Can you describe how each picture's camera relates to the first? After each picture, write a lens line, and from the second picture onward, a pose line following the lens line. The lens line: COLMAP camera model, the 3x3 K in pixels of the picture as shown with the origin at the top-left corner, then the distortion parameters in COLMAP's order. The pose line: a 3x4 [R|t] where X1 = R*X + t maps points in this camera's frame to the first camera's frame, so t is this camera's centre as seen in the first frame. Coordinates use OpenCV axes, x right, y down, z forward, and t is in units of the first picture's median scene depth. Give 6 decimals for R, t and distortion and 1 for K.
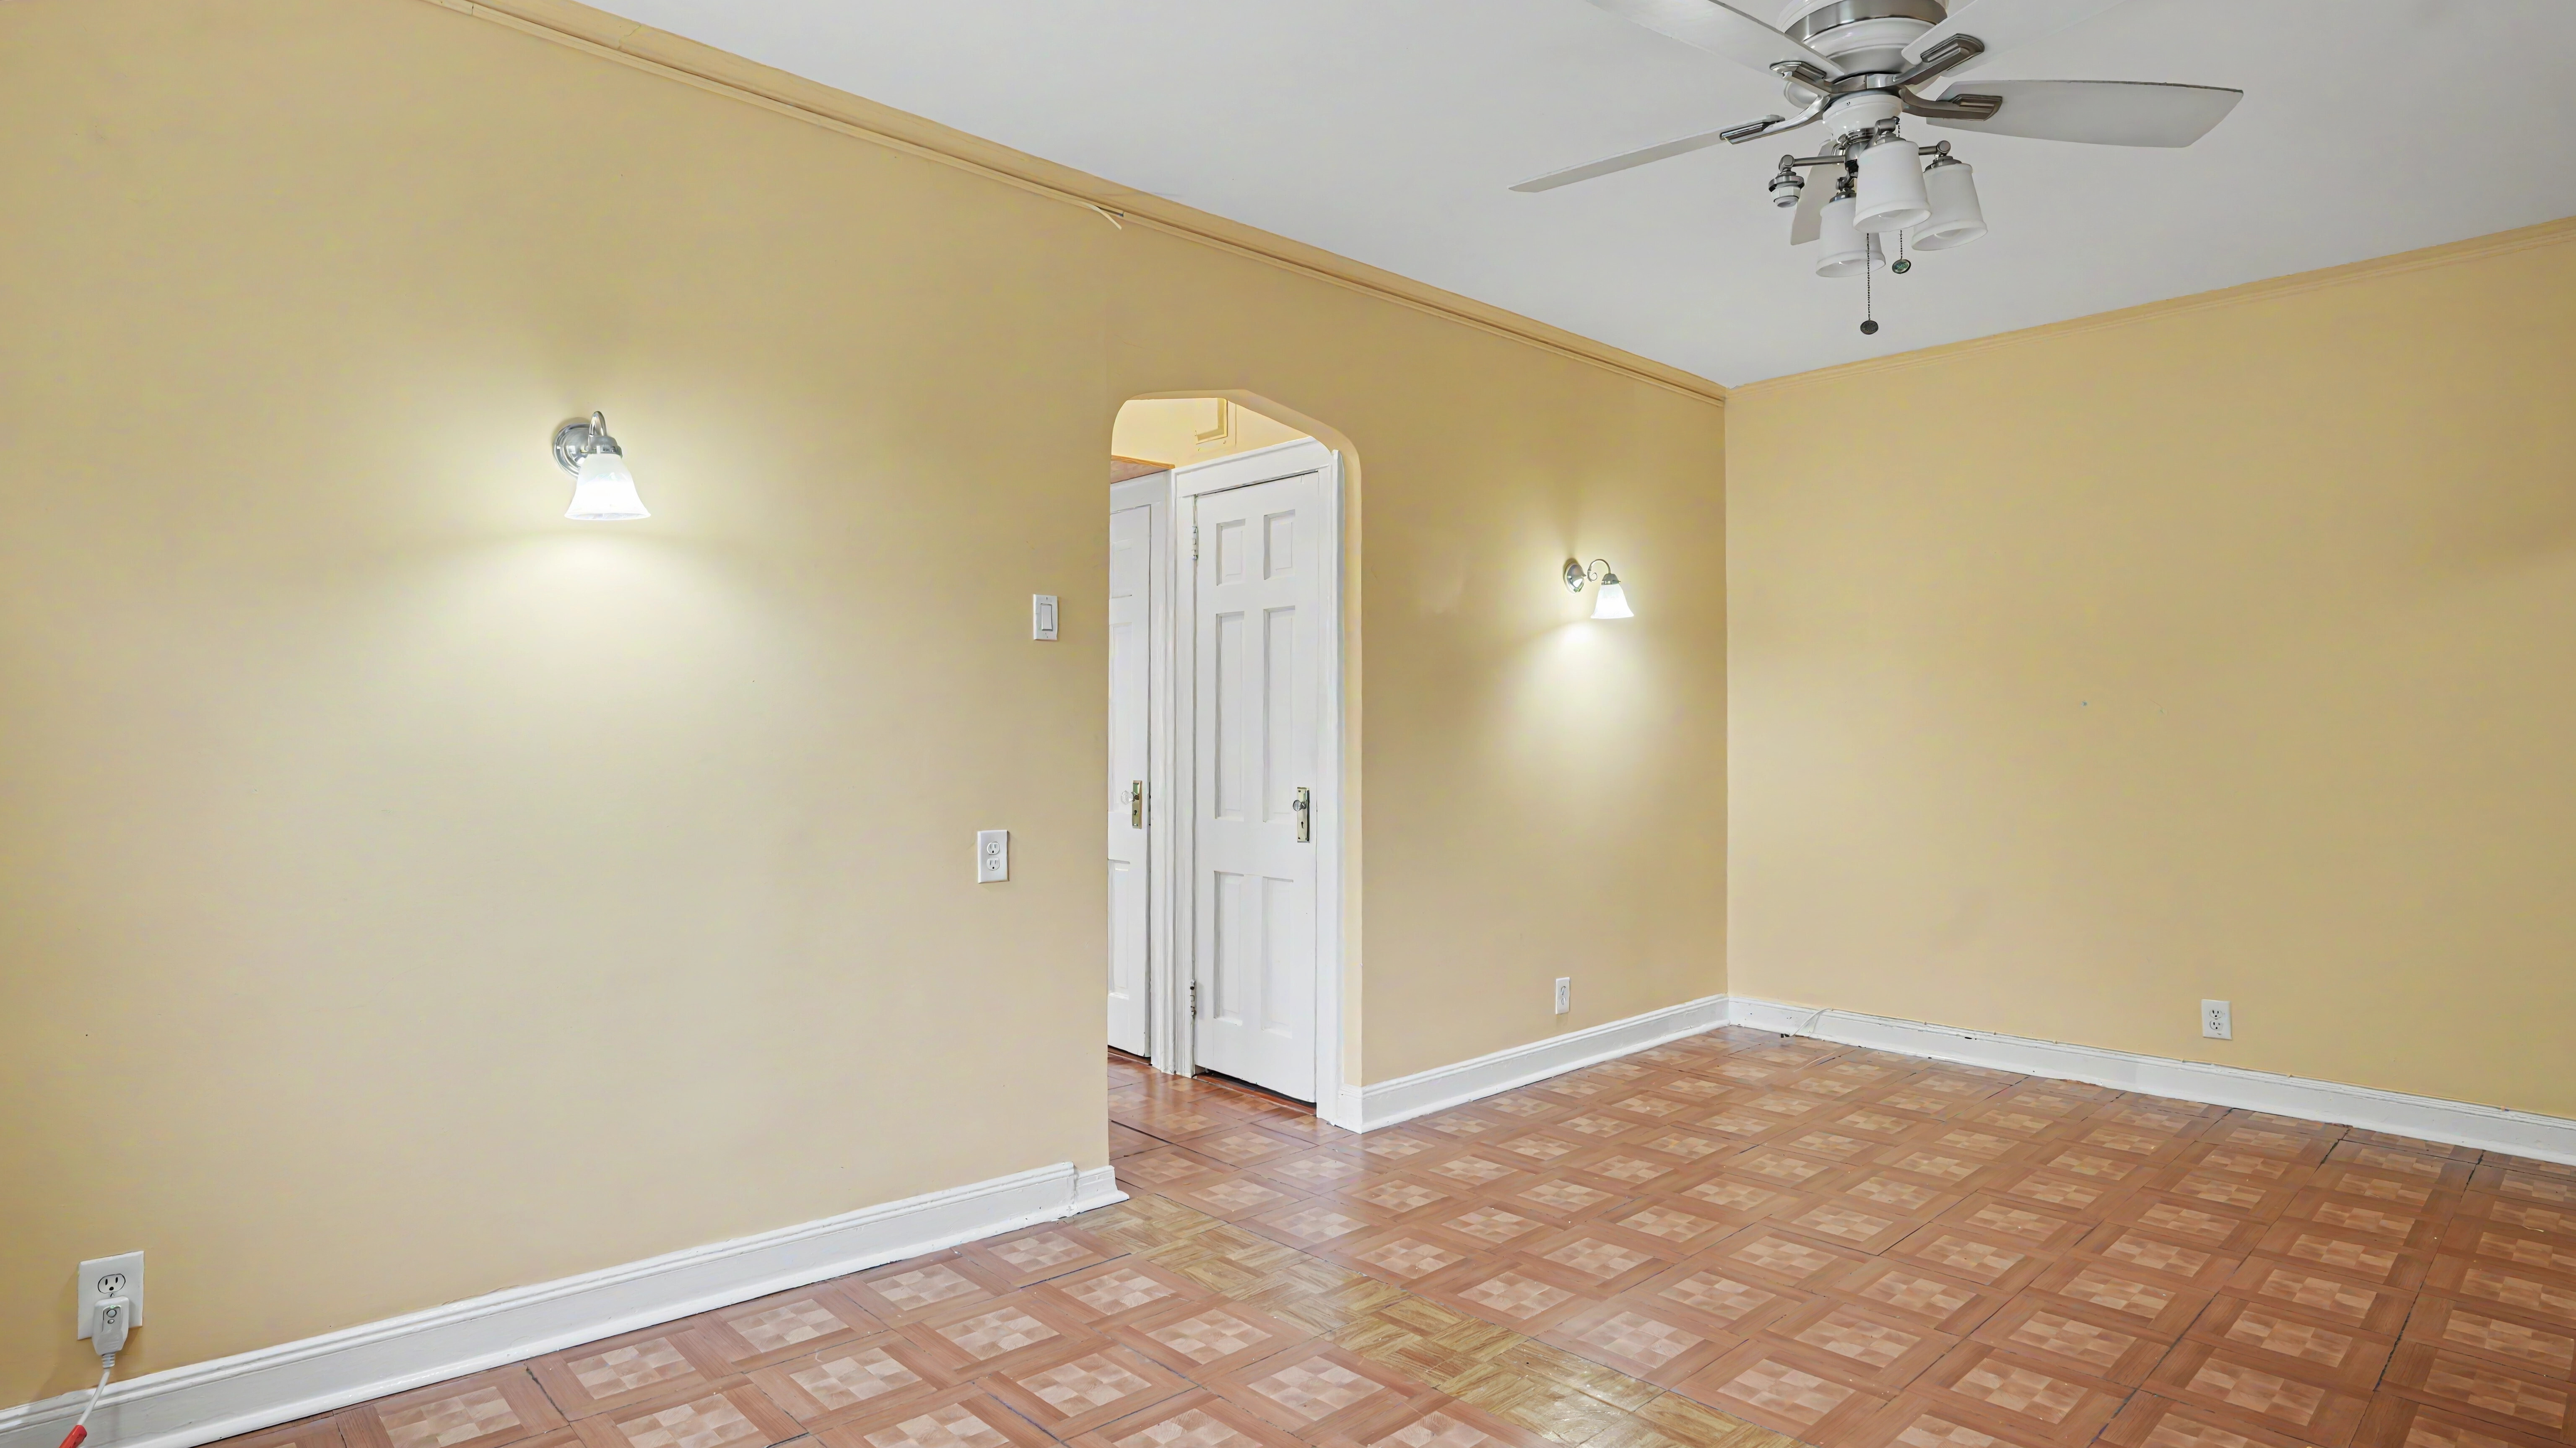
lens RADIAL K [[1370.6, 0, 1290.9], [0, 1370.6, 734.1], [0, 0, 1]] dist [-0.020837, 0.000045]
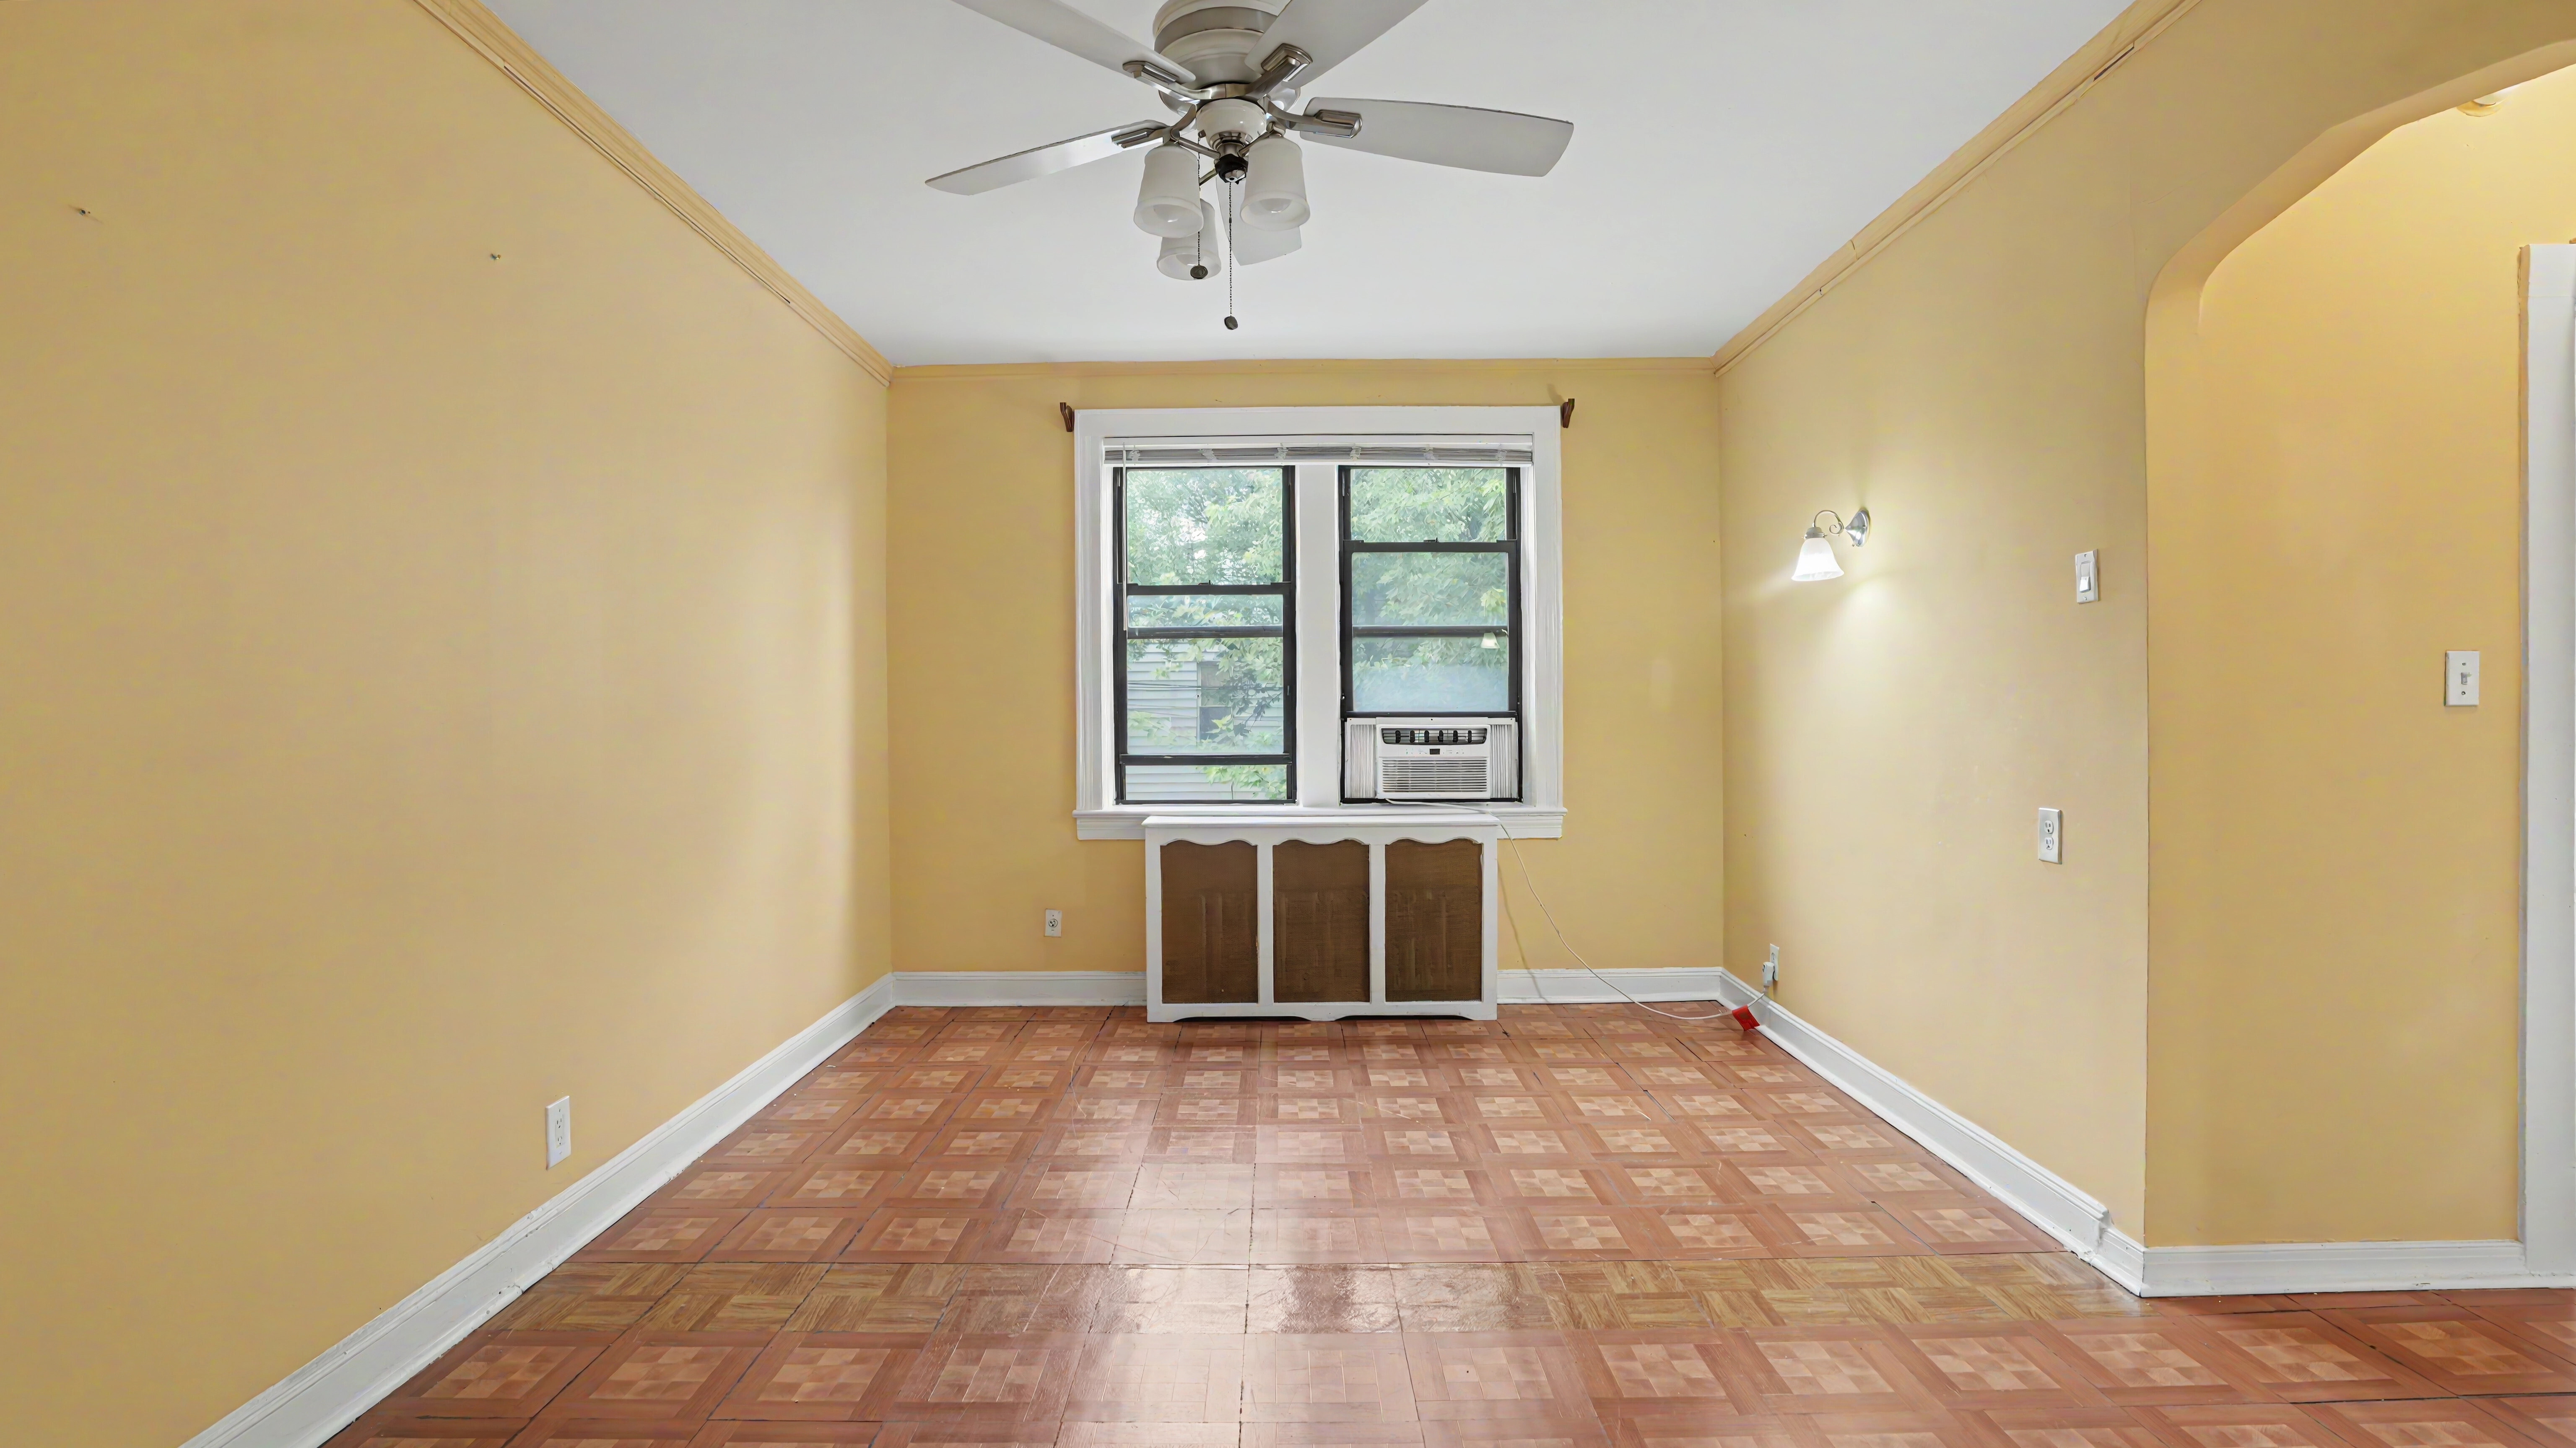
lens RADIAL K [[1261.0, 0, 1285.6], [0, 1261.0, 717.6], [0, 0, 1]] dist [-0.077078, 0.048774]
pose [[-0.690319, 0.000568, -0.723505, 0.829187], [0.004786, 0.999981, -0.003781, 0.007755], [0.723489, -0.006073, -0.690309, 1.286726]]
